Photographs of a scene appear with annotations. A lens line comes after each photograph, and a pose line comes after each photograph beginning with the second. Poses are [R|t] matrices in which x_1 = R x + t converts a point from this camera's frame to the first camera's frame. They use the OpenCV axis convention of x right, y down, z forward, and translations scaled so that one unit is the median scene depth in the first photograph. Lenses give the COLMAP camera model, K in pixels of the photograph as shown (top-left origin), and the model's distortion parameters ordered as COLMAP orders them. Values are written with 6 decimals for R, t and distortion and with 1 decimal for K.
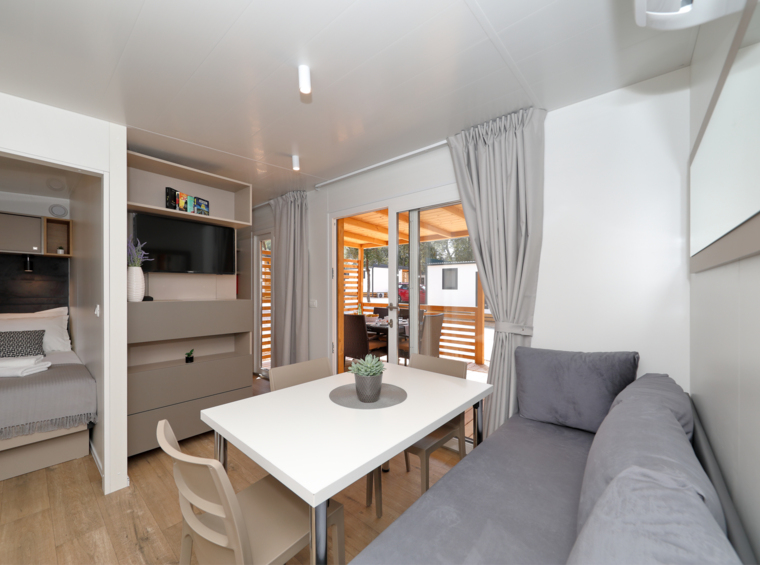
lens RADIAL K [[309.6, 0, 400.8], [0, 309.6, 292.4], [0, 0, 1]] dist [0.000041, -0.000036]
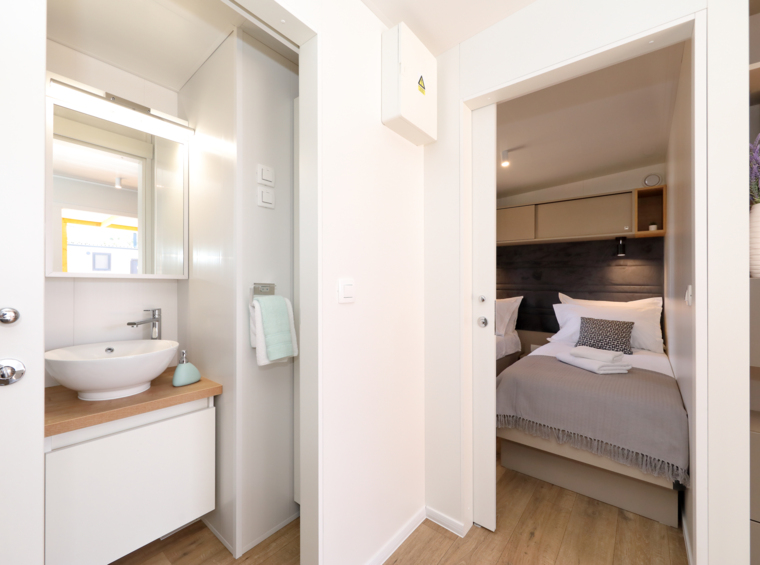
lens RADIAL K [[318.7, 0, 362.1], [0, 318.7, 280.8], [0, 0, 1]] dist [0.000646, -0.000120]
pose [[-0.034283, -0.014810, -0.999302, -0.243125], [-0.016638, 0.999760, -0.014246, 0.032192], [0.999274, 0.016138, -0.034521, 0.274354]]
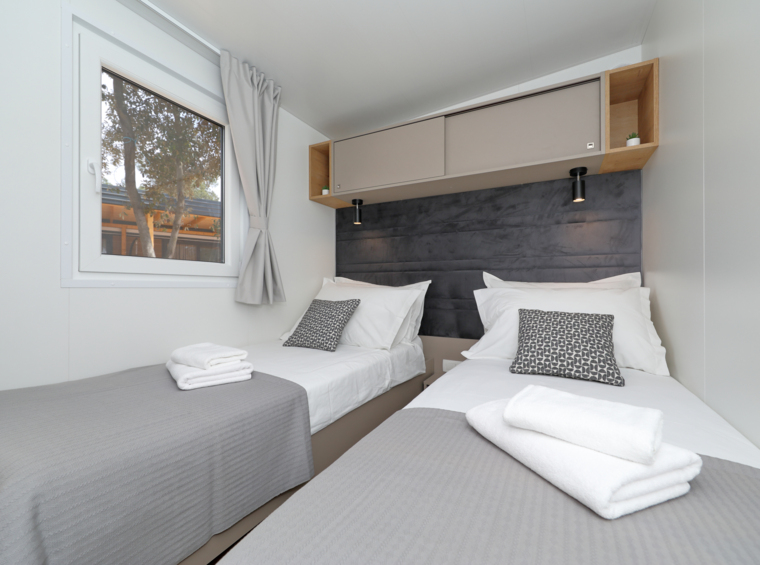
lens RADIAL K [[331.0, 0, 380.0], [0, 331.0, 282.5], [0, 0, 1]] dist [0.002186, -0.000063]
pose [[0.194149, -0.022810, -0.980707, -0.723901], [-0.005649, 0.999687, -0.024370, 0.084988], [0.980956, 0.010271, 0.193960, 0.564811]]
